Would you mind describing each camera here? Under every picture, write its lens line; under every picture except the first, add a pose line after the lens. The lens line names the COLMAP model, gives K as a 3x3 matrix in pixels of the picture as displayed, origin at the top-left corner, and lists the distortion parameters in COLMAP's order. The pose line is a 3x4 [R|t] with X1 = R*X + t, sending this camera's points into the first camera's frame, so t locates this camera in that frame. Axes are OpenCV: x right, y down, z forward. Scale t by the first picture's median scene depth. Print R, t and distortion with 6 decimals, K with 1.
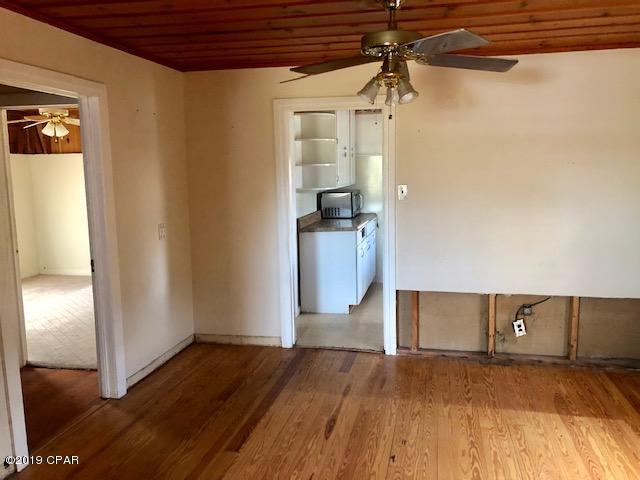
lens RADIAL K [[520.1, 0, 320.0], [0, 520.1, 240.0], [0, 0, 1]] dist [0.004795, -0.001175]
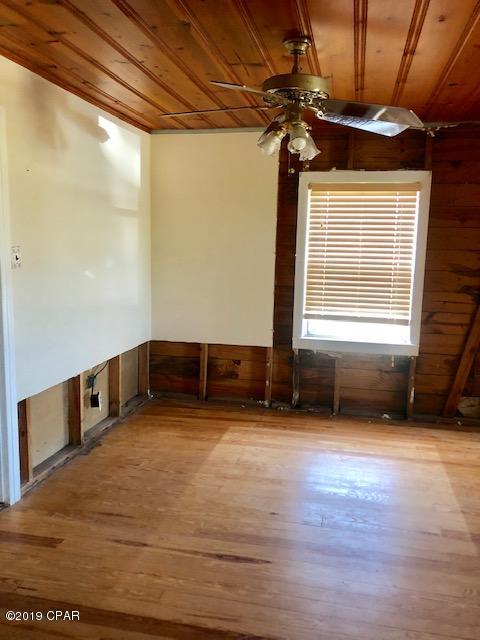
lens RADIAL K [[520.1, 0, 240.0], [0, 520.1, 320.0], [0, 0, 1]] dist [0.004795, -0.001175]
pose [[-0.005876, -0.135769, 0.990723, -0.635050], [0.109534, 0.984691, 0.135592, -0.090875], [-0.993966, 0.109315, 0.009085, 0.851538]]
